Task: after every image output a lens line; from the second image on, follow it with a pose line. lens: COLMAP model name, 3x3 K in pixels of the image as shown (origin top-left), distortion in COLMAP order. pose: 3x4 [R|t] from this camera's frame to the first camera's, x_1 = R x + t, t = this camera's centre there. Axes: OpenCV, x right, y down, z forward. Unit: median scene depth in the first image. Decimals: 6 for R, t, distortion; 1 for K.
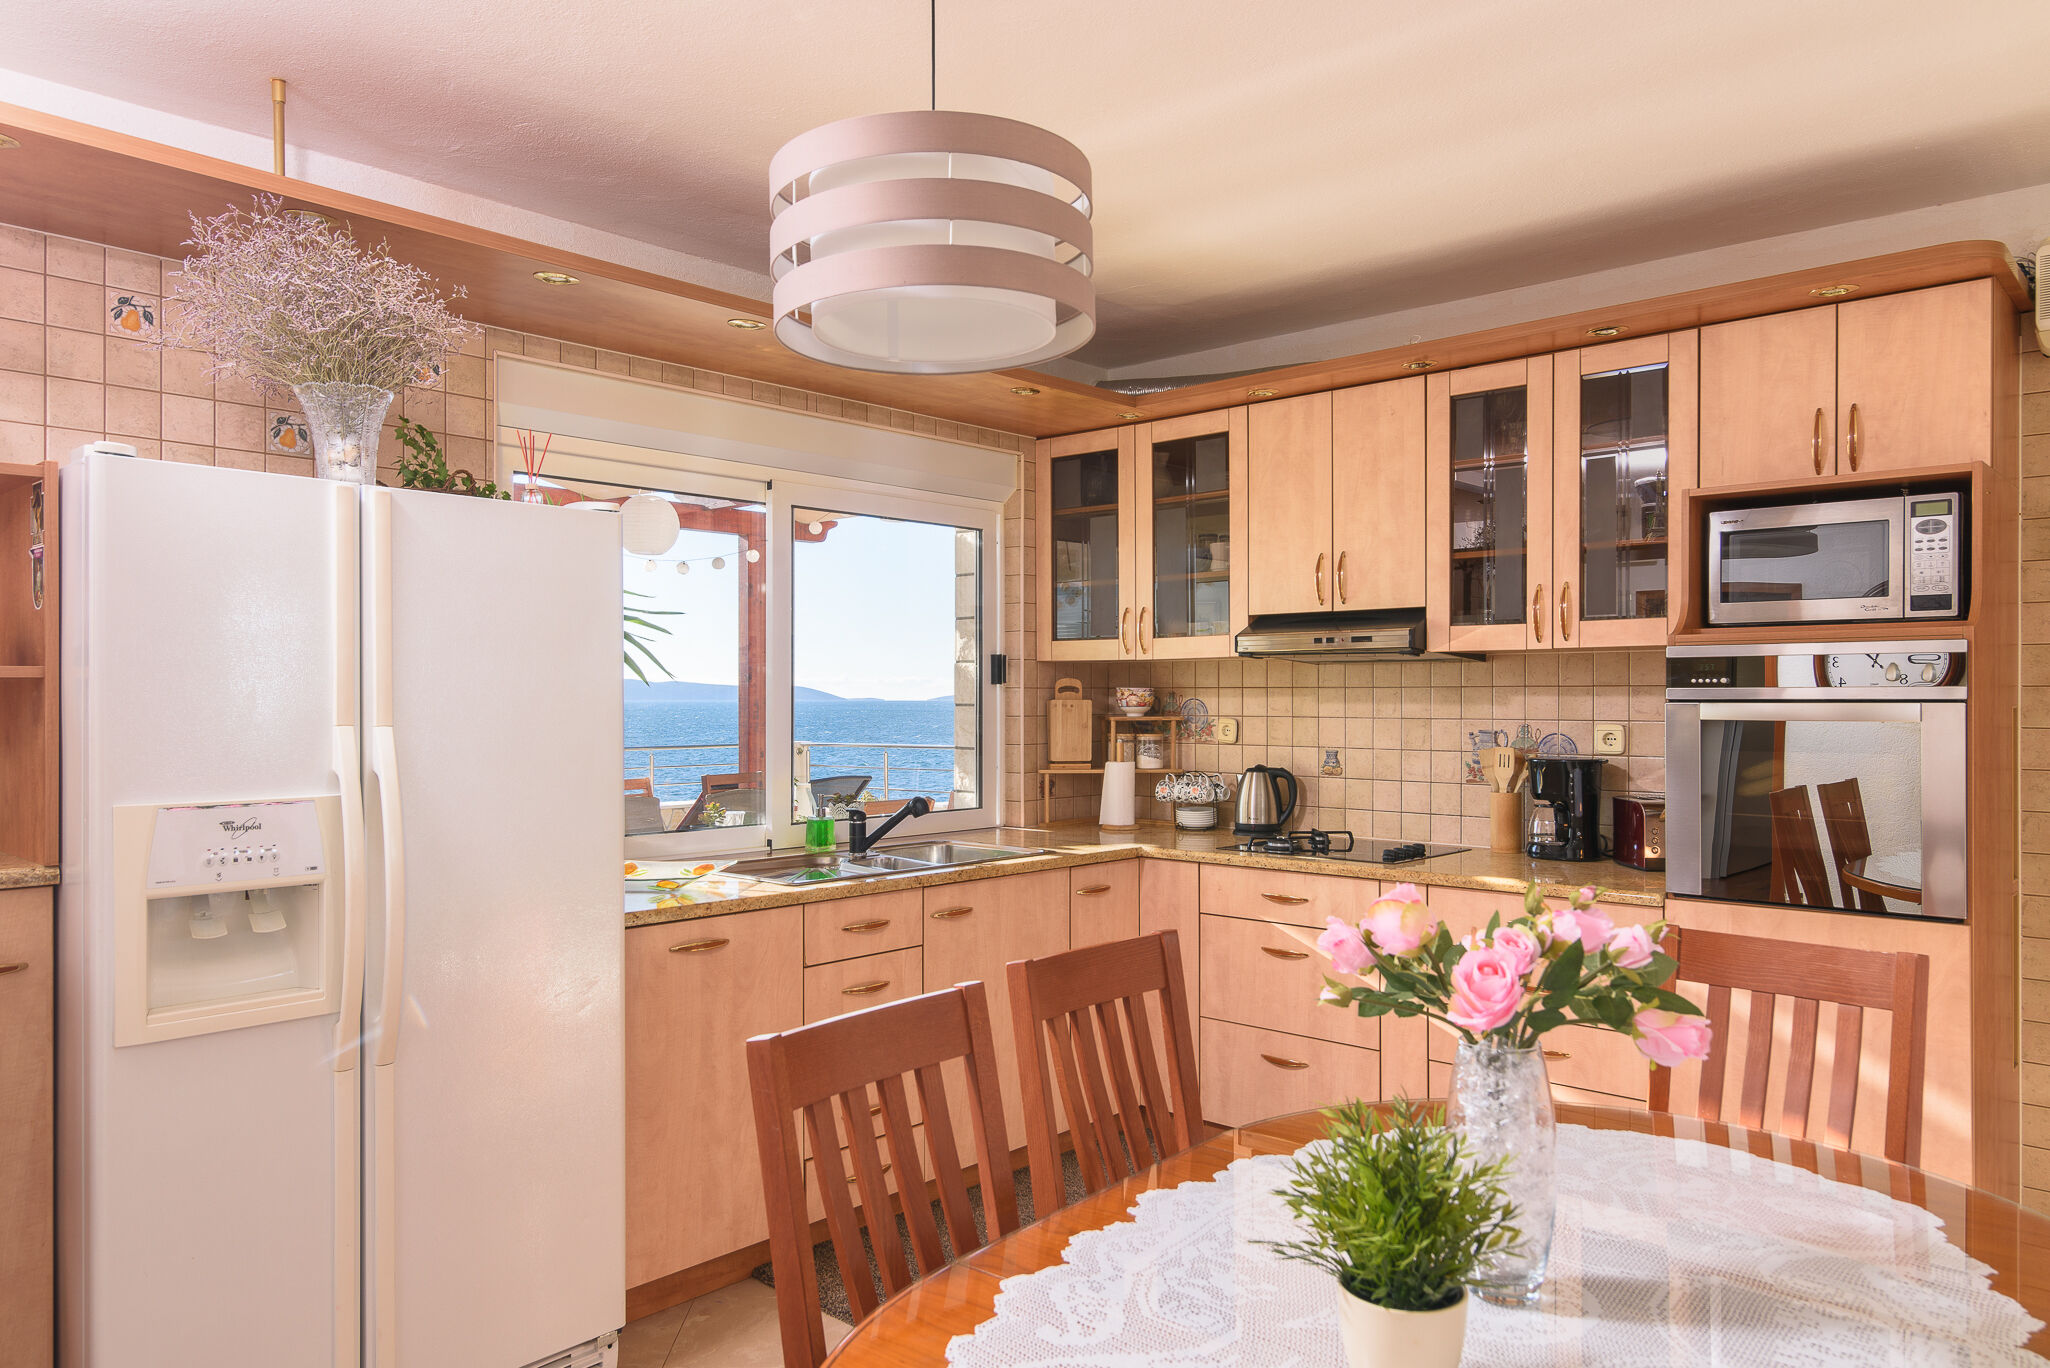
lens RADIAL K [[1329.7, 0, 1018.4], [0, 1329.7, 695.7], [0, 0, 1]] dist [-0.001091, -0.000482]
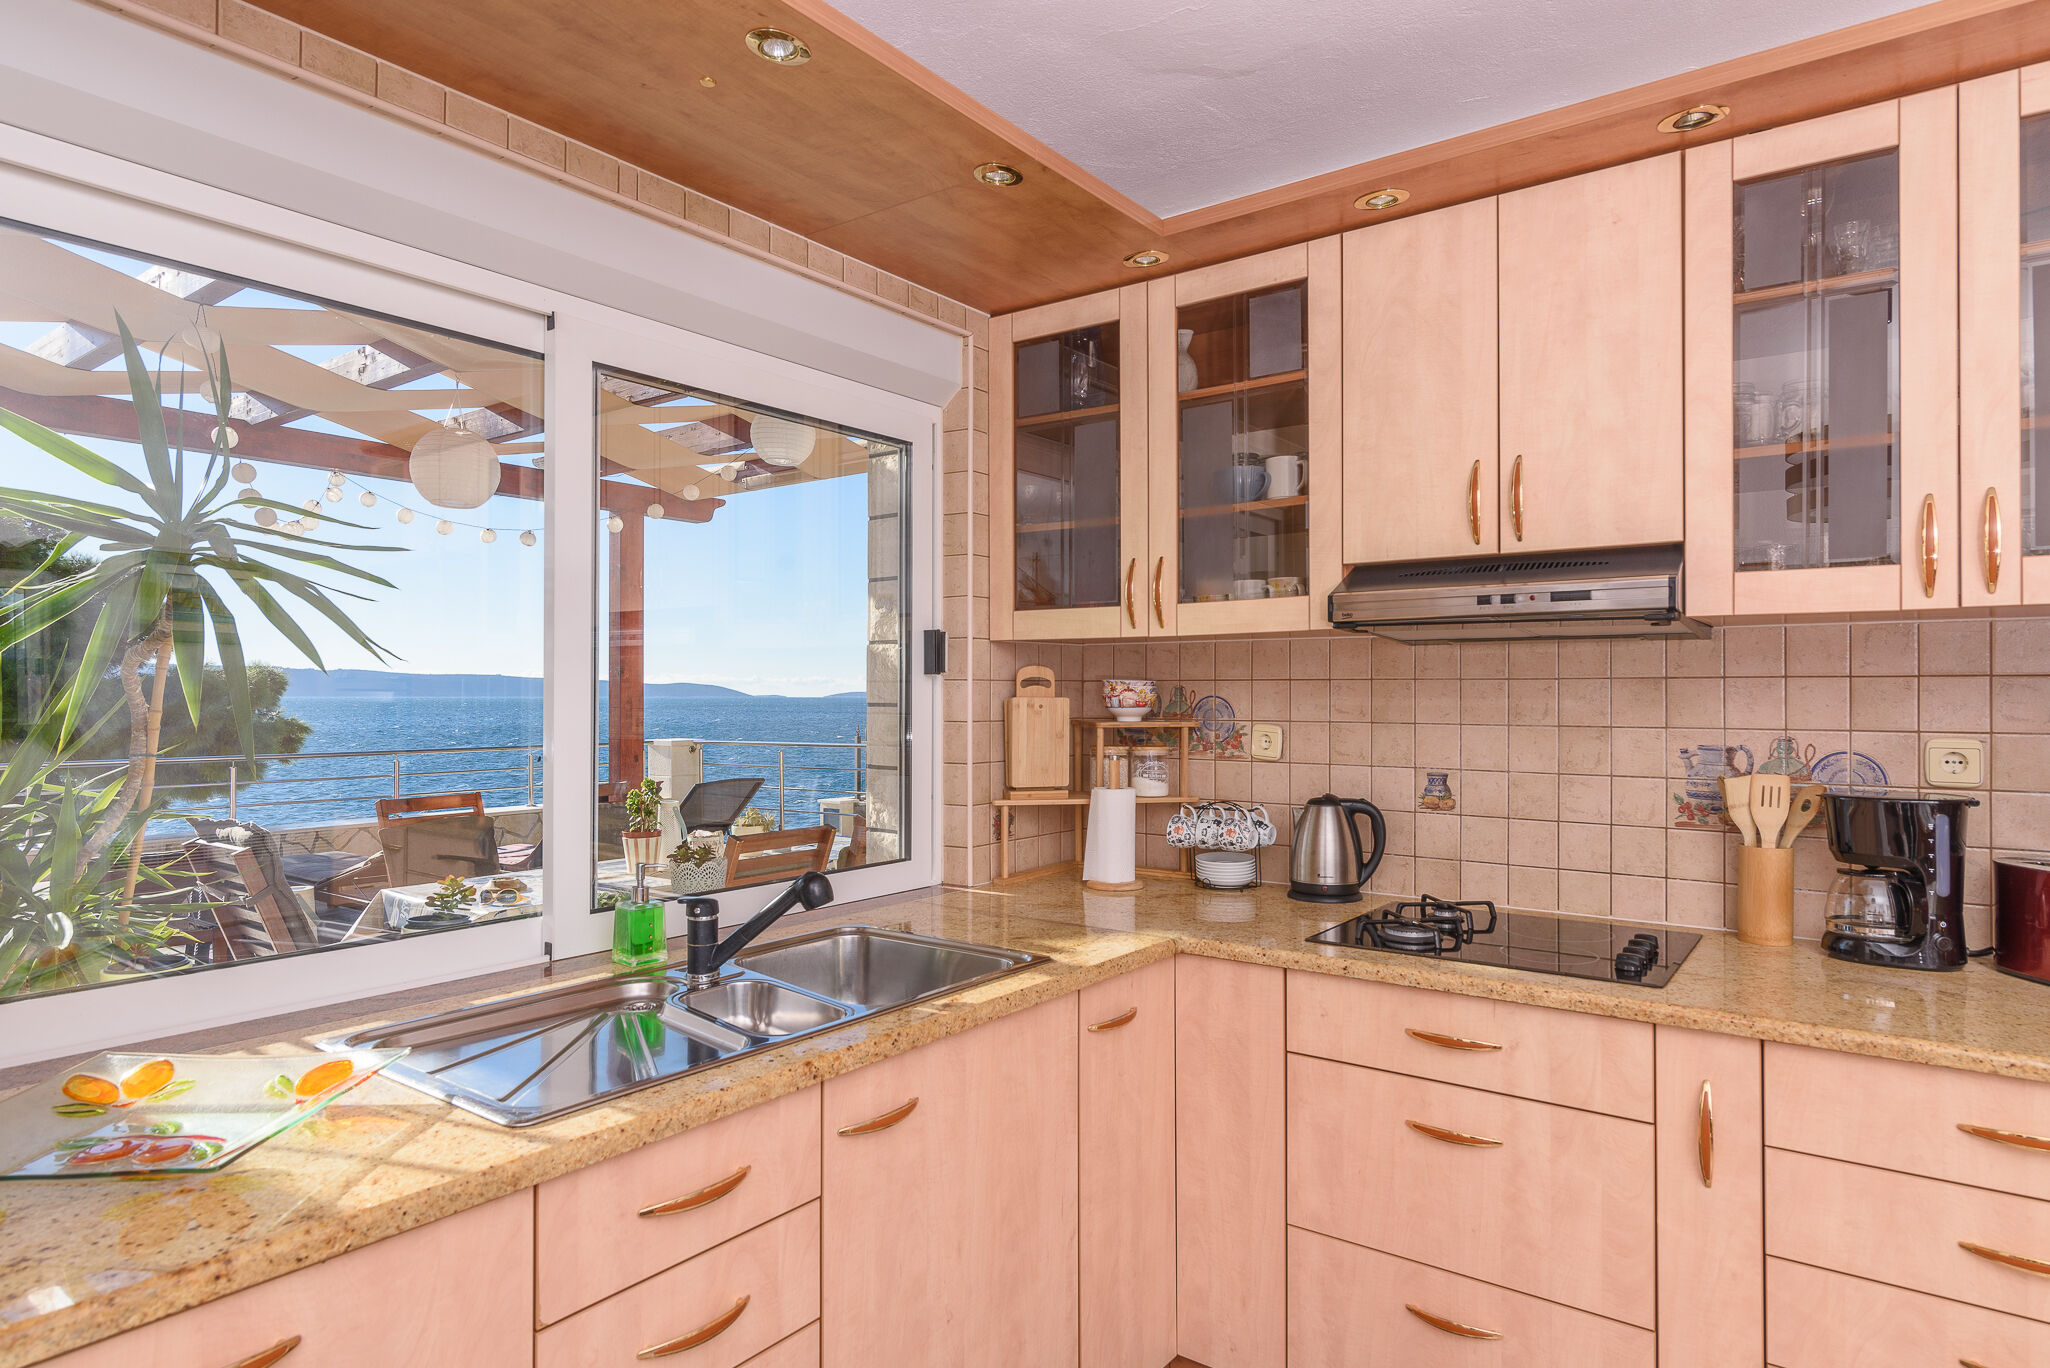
lens RADIAL K [[1165.7, 0, 1025.0], [0, 1165.7, 684.0], [0, 0, 1]] dist [0.003898, -0.000360]
pose [[0.994796, 0.001812, 0.101869, -0.031821], [-0.000940, 0.999963, -0.008607, 0.001463], [-0.101881, 0.008466, 0.994761, 0.434159]]
